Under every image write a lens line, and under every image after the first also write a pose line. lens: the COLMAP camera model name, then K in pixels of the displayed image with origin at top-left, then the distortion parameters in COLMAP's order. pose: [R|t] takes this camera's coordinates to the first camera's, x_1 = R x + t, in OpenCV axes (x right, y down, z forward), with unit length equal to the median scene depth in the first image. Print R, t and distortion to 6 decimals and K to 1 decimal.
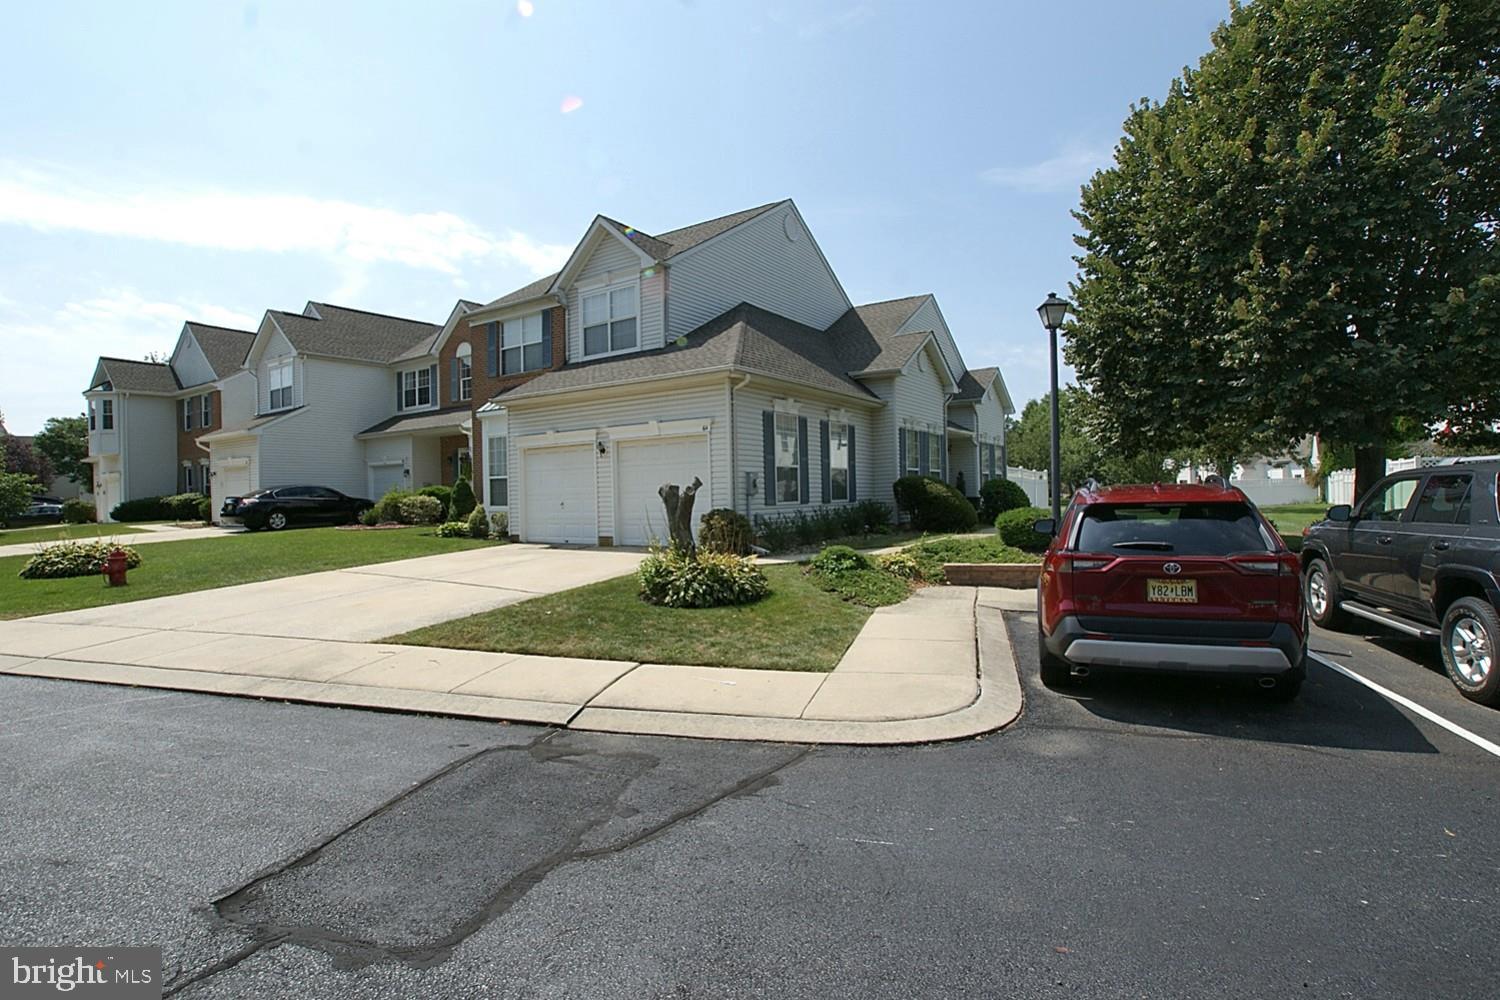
lens RADIAL K [[739.6, 0, 739.2], [0, 739.6, 499.4], [0, 0, 1]] dist [-0.064222, 0.001928]
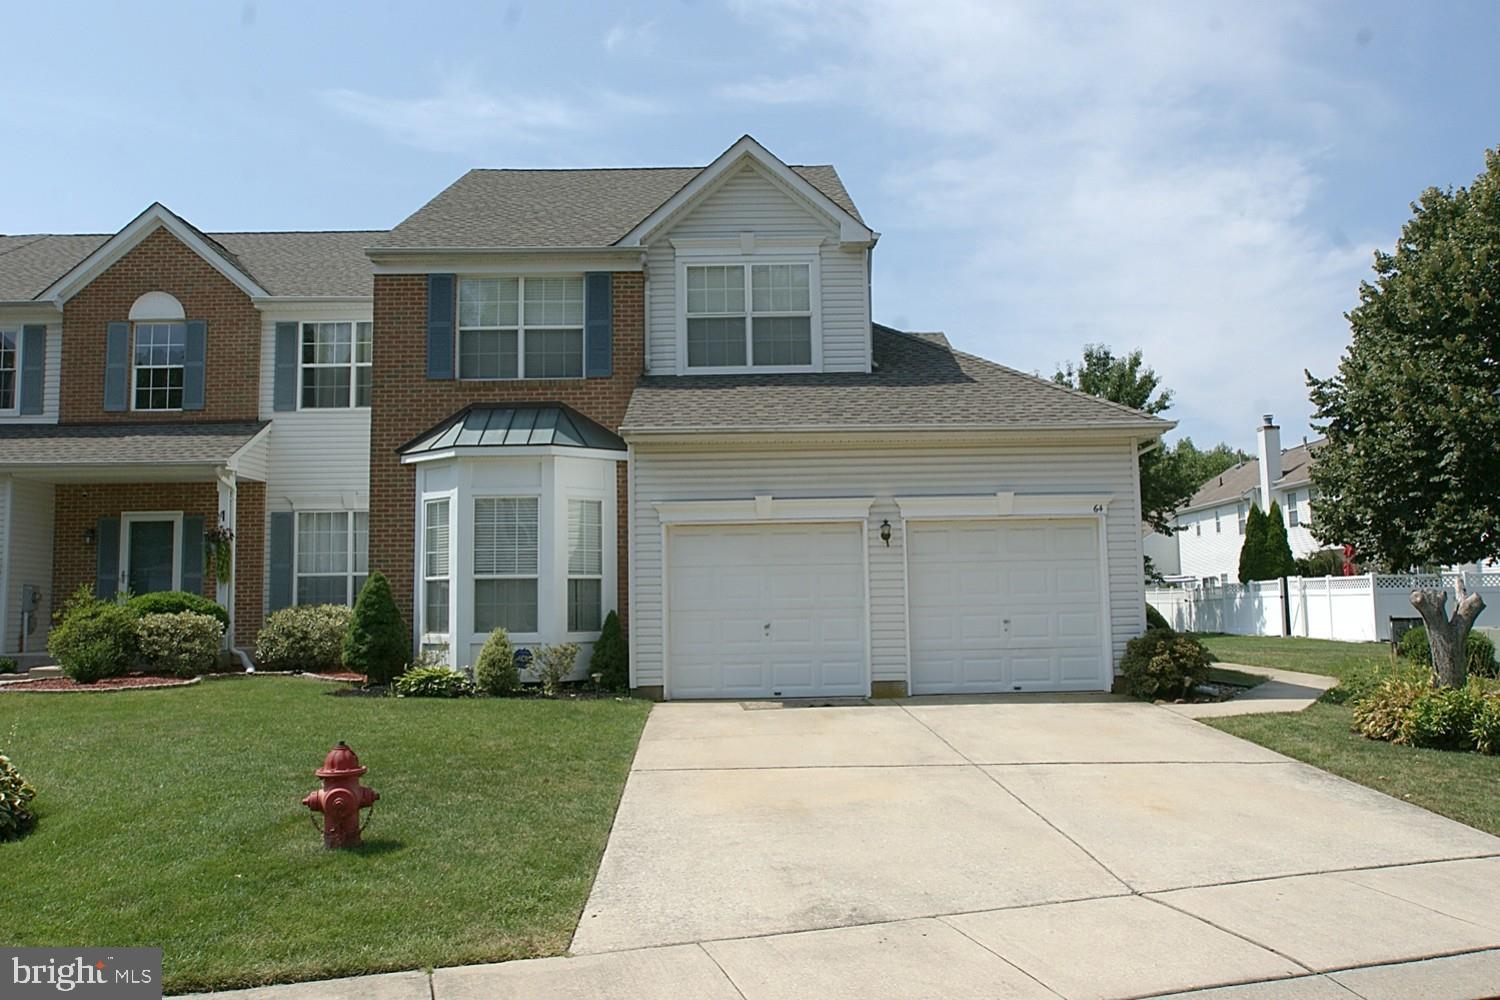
lens RADIAL K [[1160.8, 0, 743.9], [0, 1160.8, 495.9], [0, 0, 1]] dist [-0.065084, 0.089429]
pose [[0.818637, 0.058539, 0.571320, -0.677363], [0.005028, 0.994023, -0.109054, 0.003074], [-0.574289, 0.092148, 0.813450, 0.251918]]
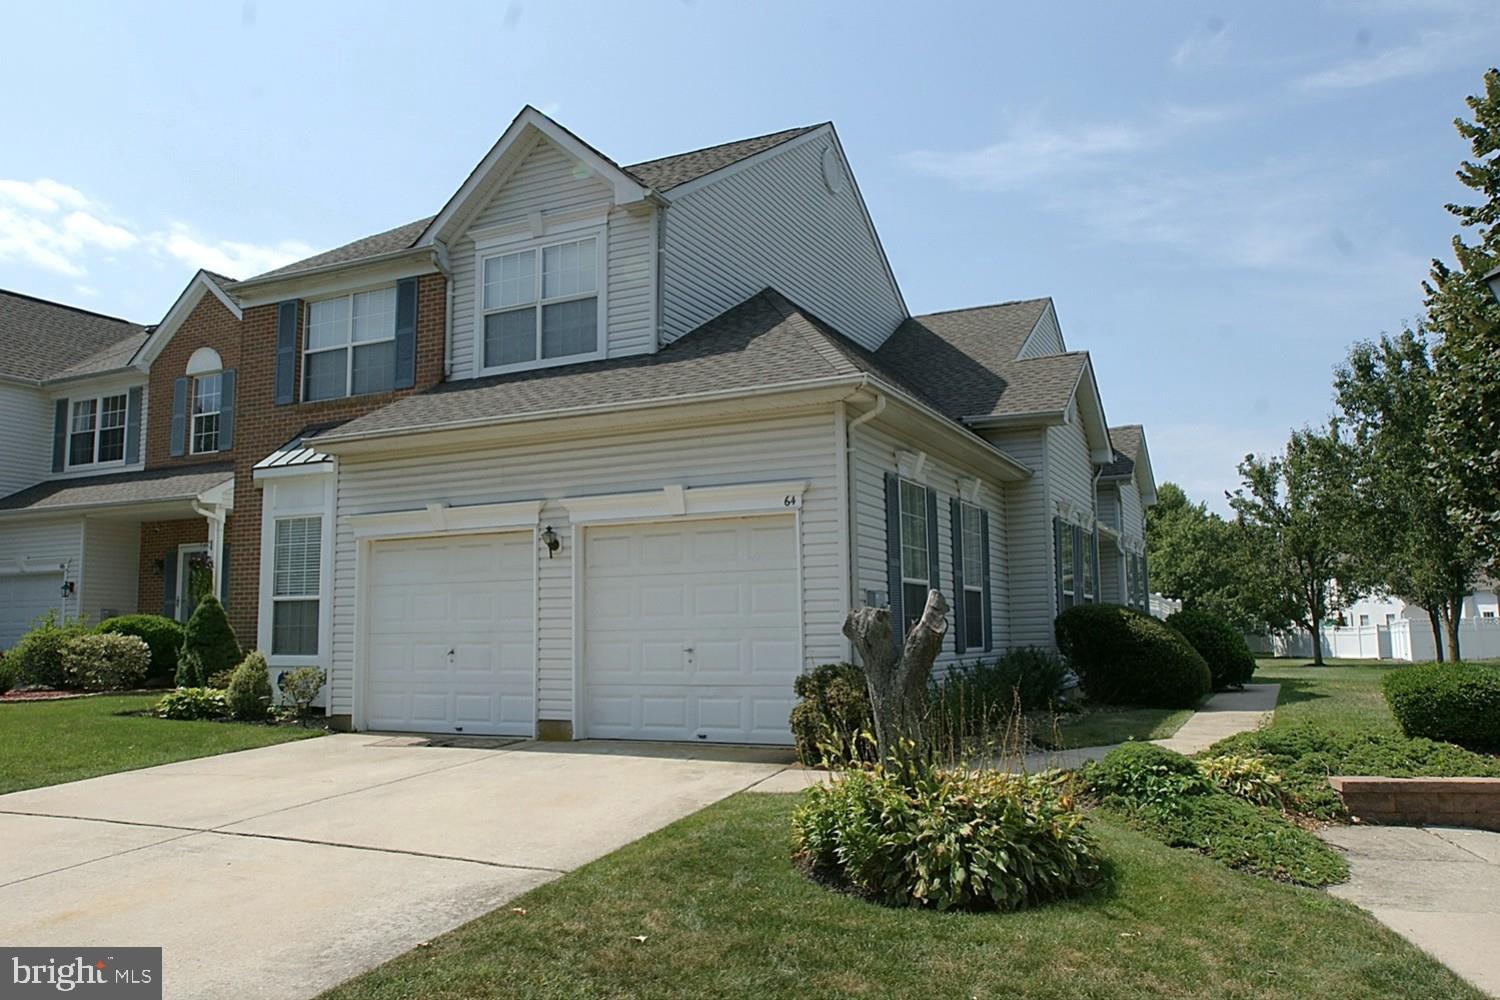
lens RADIAL K [[1160.8, 0, 743.9], [0, 1160.8, 495.9], [0, 0, 1]] dist [-0.065084, 0.089429]
pose [[0.989468, 0.024336, 0.142691, -0.141595], [-0.005668, 0.991524, -0.129797, 0.001515], [-0.144640, 0.127622, 0.981220, 0.176818]]
